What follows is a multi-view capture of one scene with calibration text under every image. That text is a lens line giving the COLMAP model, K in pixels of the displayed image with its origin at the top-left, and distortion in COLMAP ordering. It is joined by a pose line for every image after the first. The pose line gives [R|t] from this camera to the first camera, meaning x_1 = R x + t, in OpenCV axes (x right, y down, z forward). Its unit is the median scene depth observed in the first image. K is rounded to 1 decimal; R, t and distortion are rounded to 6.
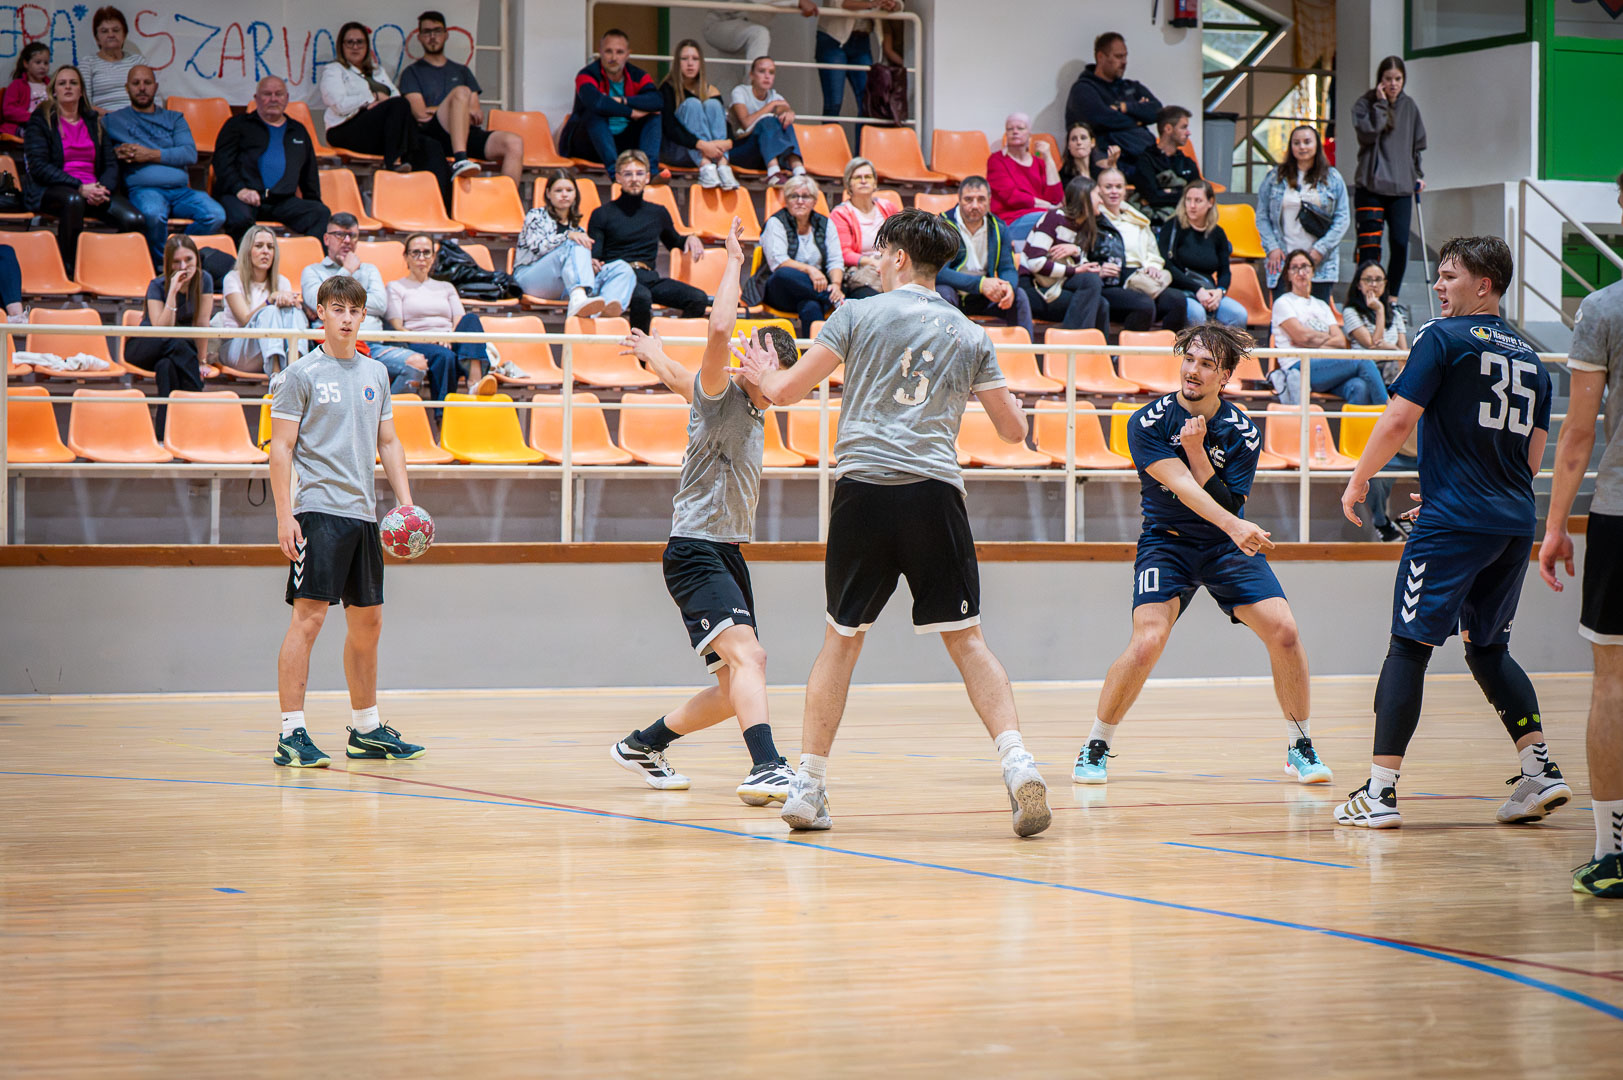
lens RADIAL K [[4335.2, 0, 811.5], [0, 4335.2, 540.0], [0, 0, 1]] dist [1.035295, 0.469780]
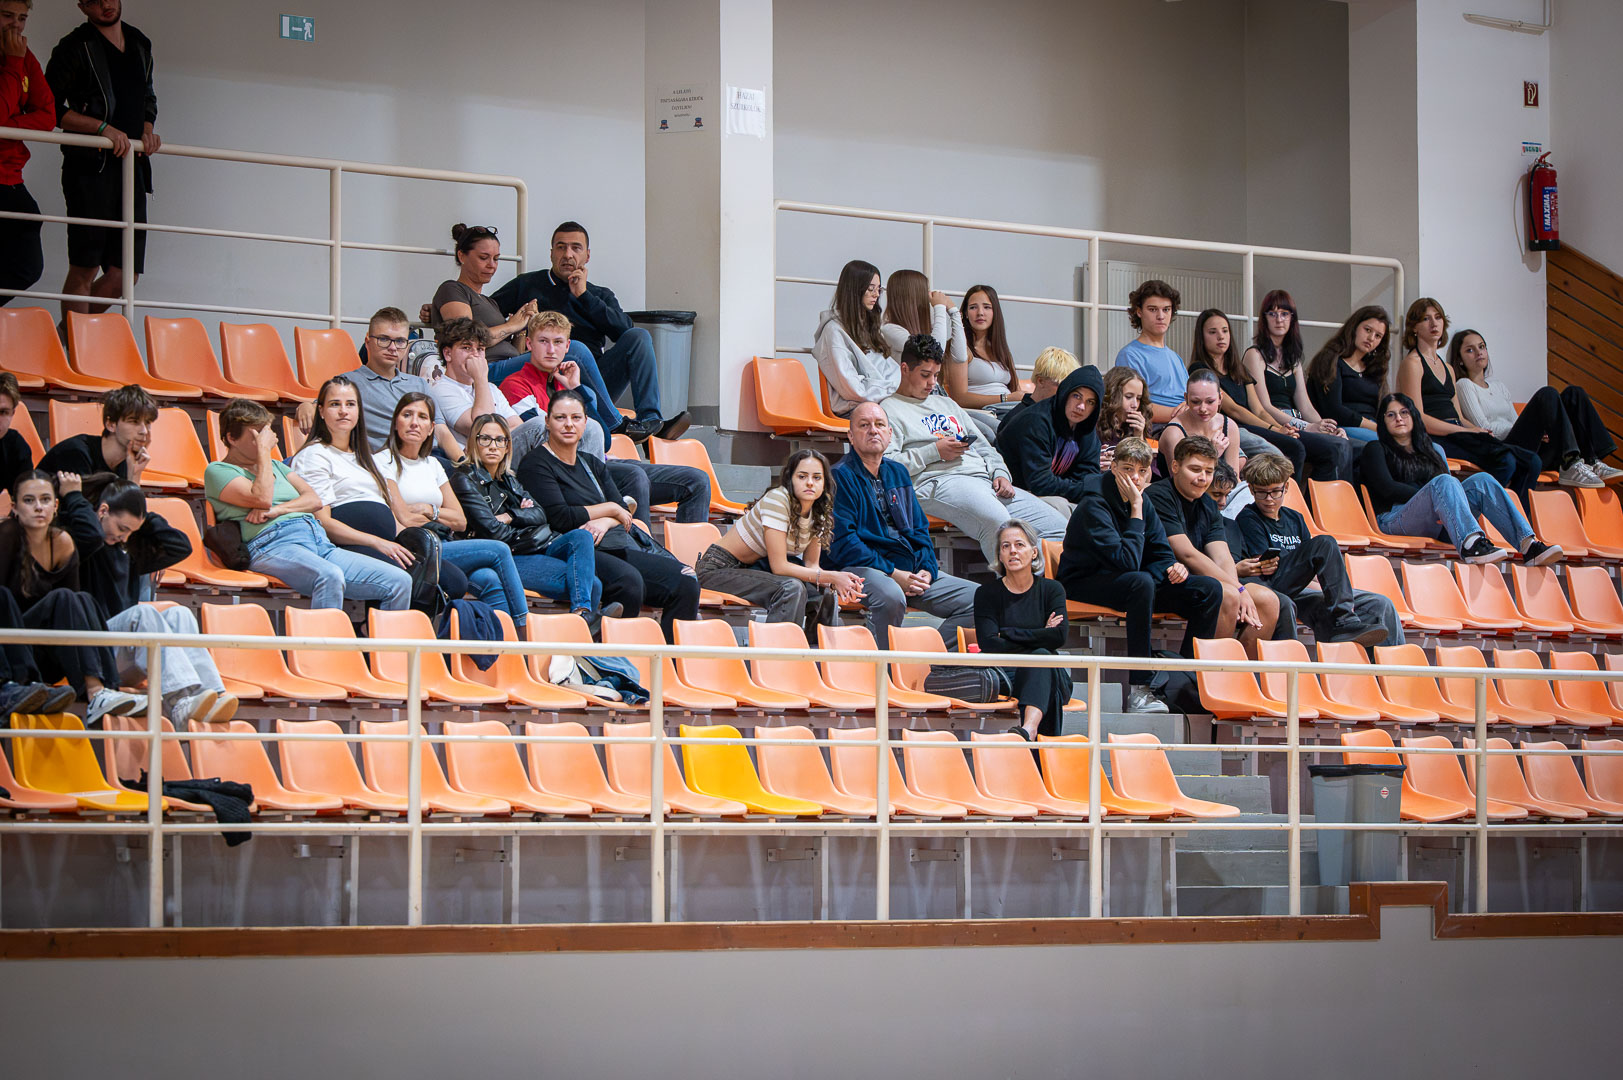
lens RADIAL K [[9422.5, 0, 811.5], [0, 9422.5, 540.0], [0, 0, 1]] dist [-0.188126, 4.797814]
pose [[0.869939, 0.012373, 0.493003, -1.469136], [0.009147, 0.999108, -0.041214, 0.003579], [-0.493074, 0.040363, 0.869051, -0.736871]]
